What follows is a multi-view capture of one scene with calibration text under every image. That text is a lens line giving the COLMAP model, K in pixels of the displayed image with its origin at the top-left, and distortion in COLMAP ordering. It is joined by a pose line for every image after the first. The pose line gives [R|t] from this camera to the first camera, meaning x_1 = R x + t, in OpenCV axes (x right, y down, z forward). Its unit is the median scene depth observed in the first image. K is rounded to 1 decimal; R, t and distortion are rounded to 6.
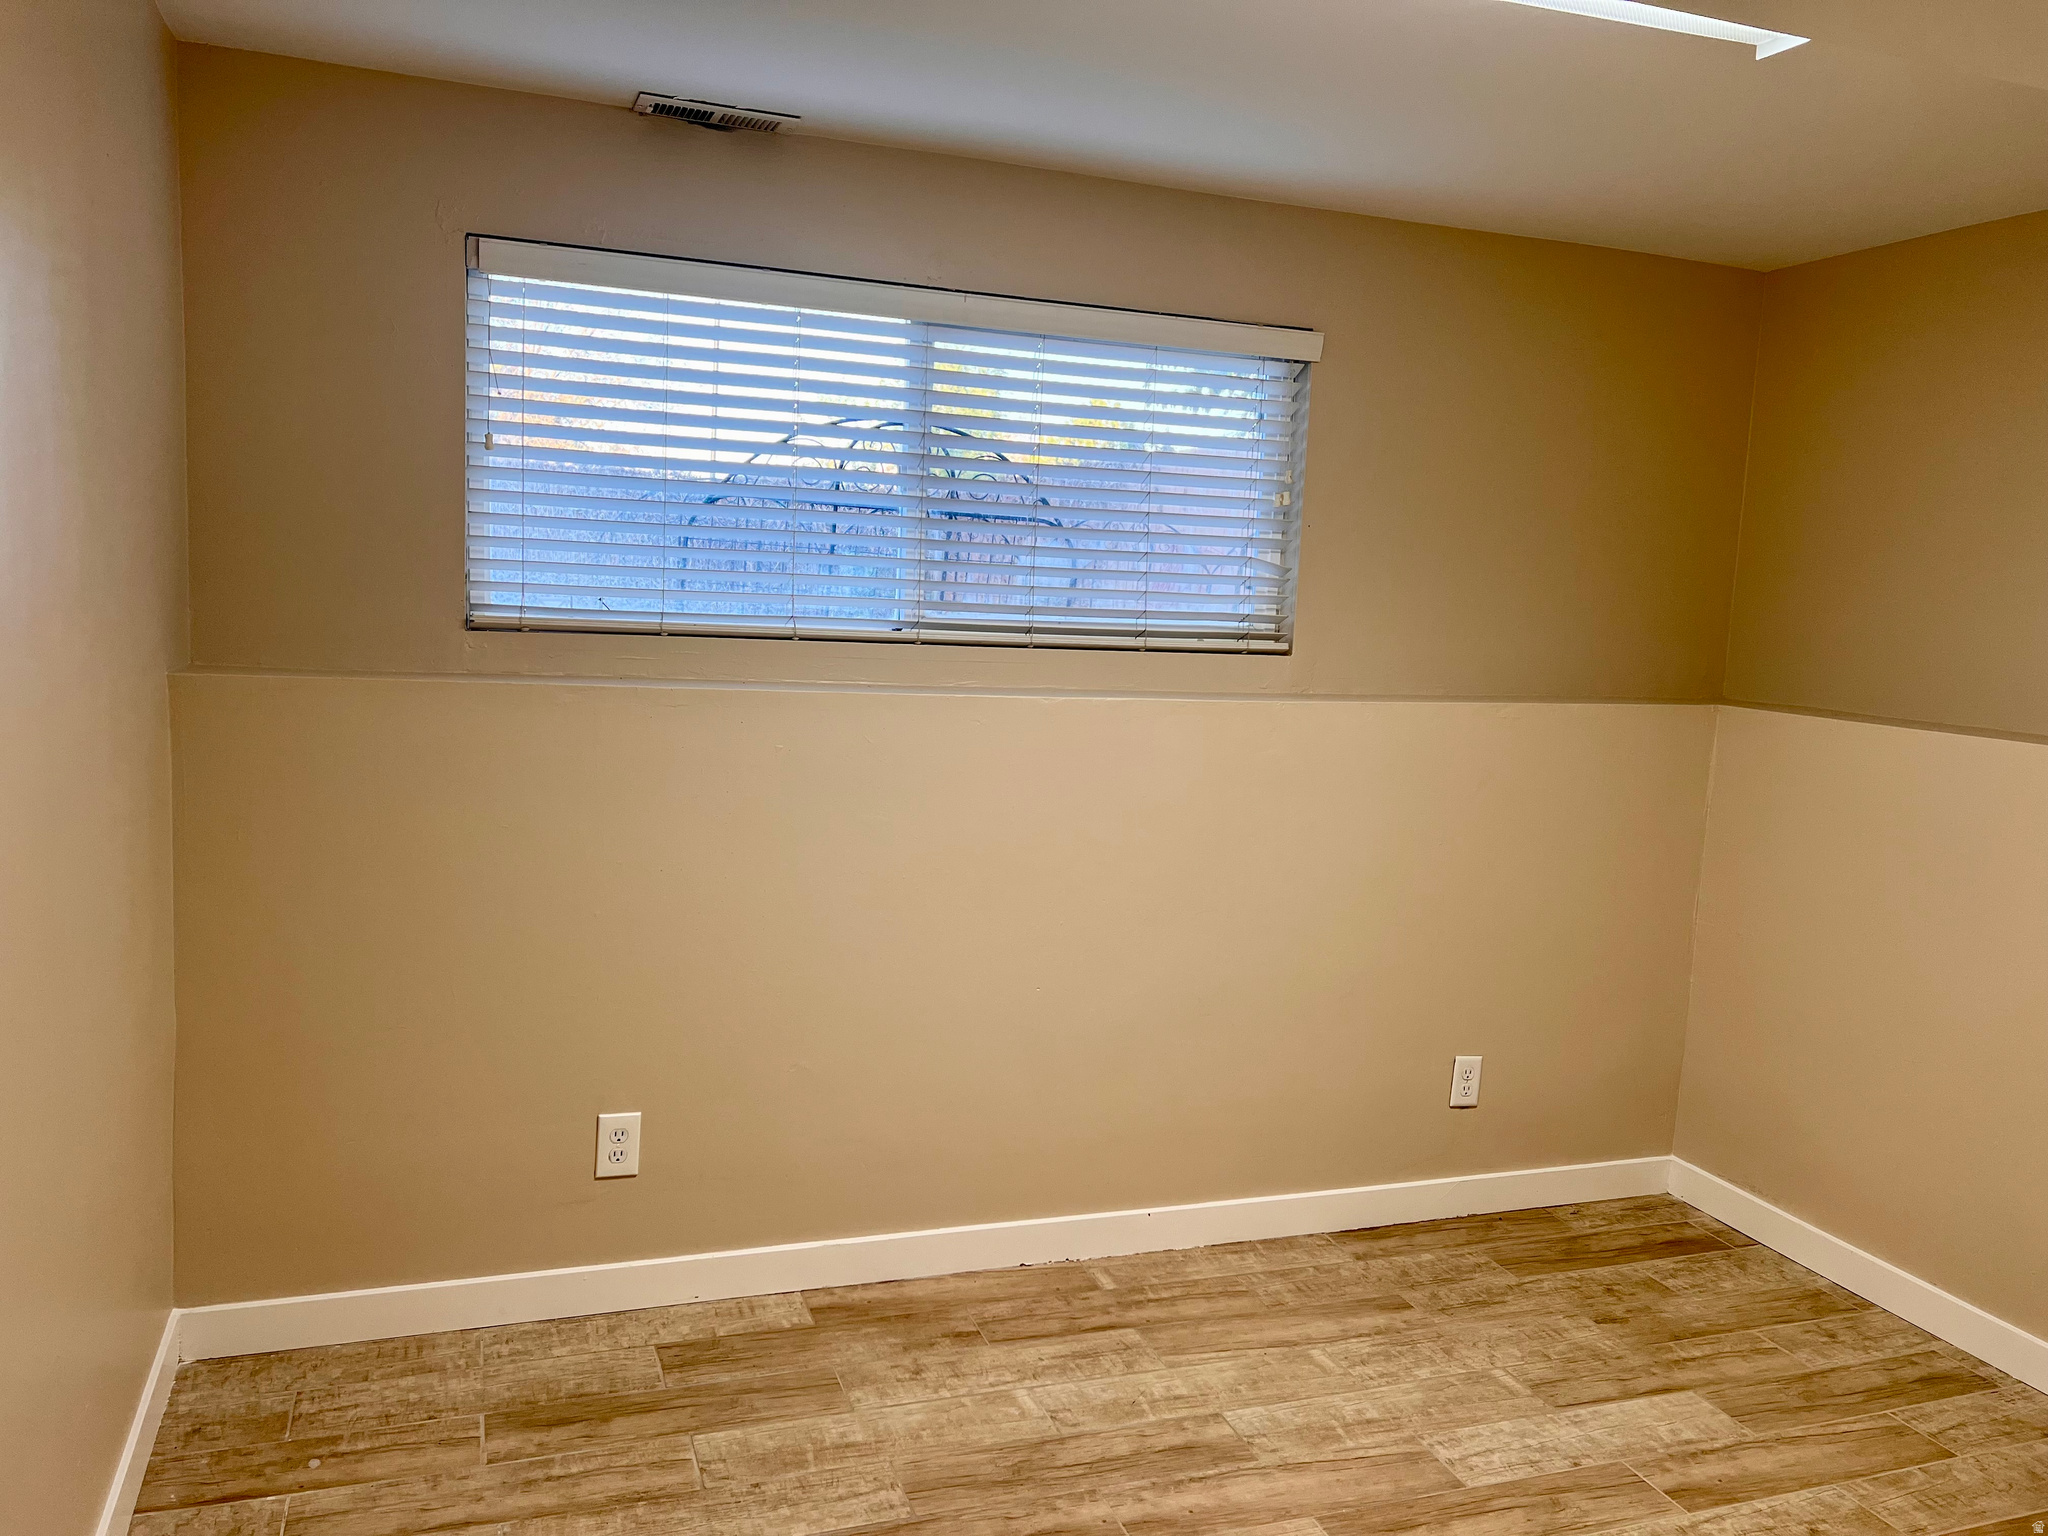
lens RADIAL K [[1531.1, 0, 1024.0], [0, 1531.1, 768.0], [0, 0, 1]] dist [0.003729, -0.026781]
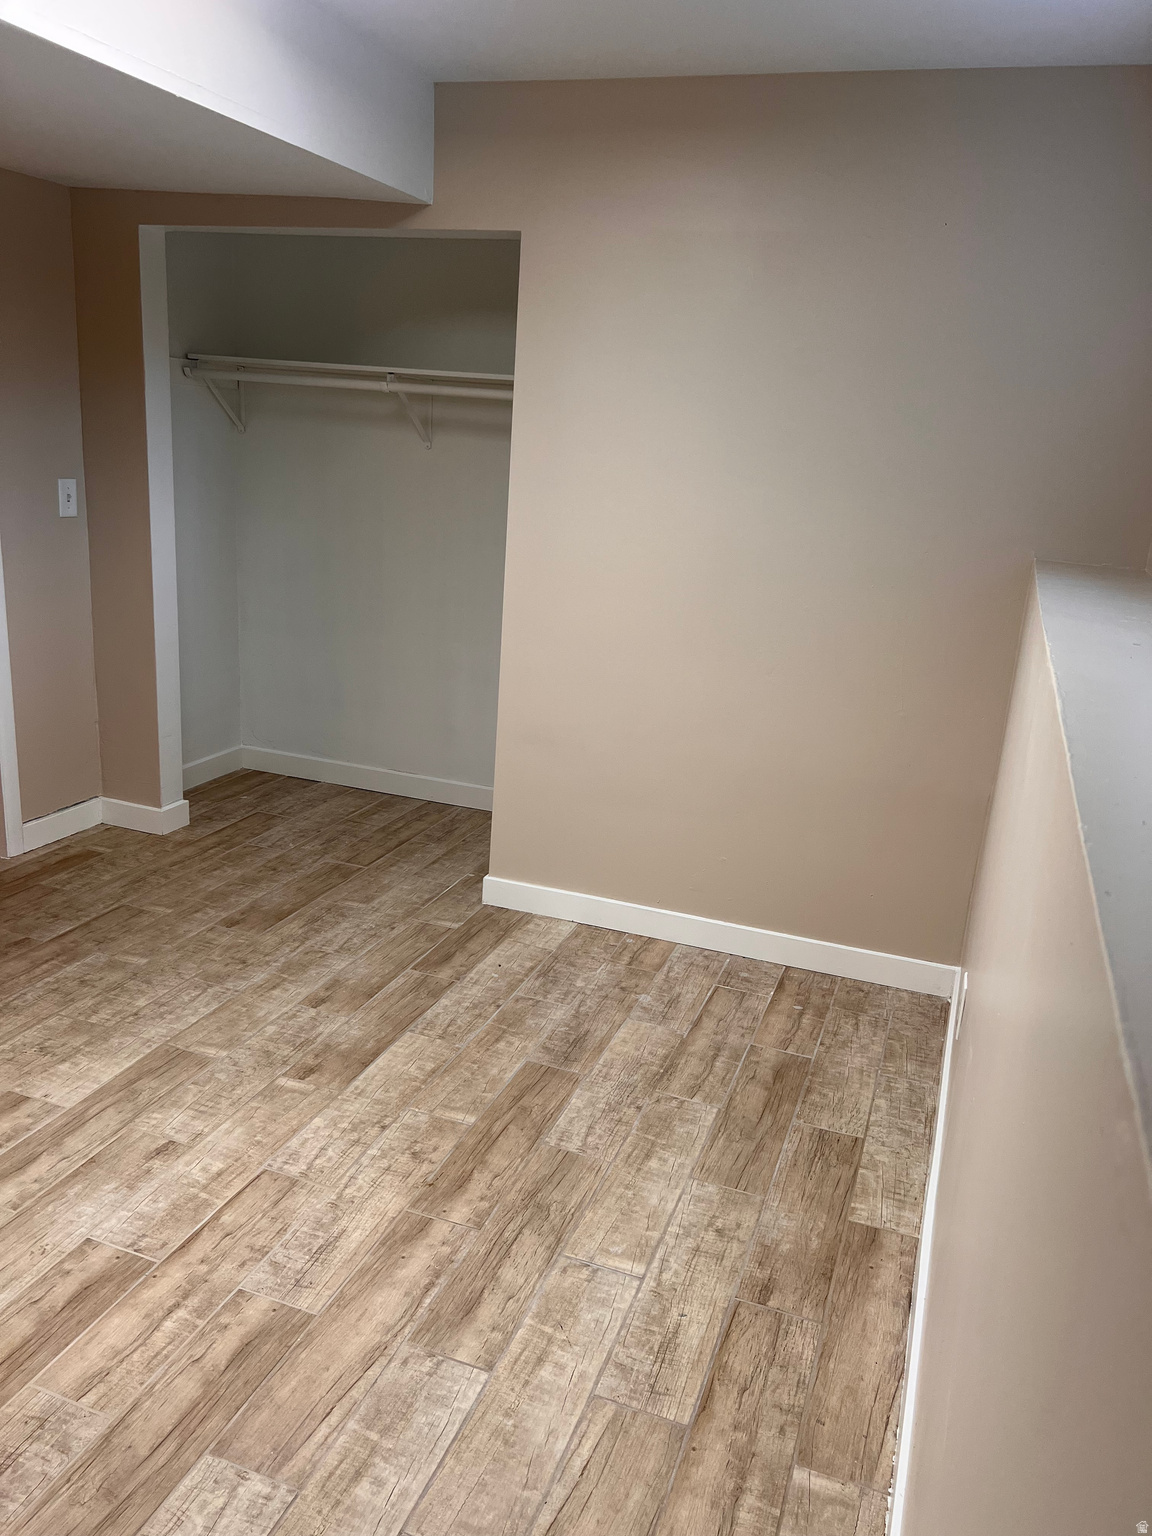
lens RADIAL K [[1148.3, 0, 576.0], [0, 1148.3, 768.0], [0, 0, 1]] dist [0.003729, -0.026781]
pose [[-0.632358, 0.126859, -0.764219, 0.587722], [-0.195598, 0.928391, 0.315960, -0.135120], [0.749576, 0.349280, -0.562262, 1.344303]]
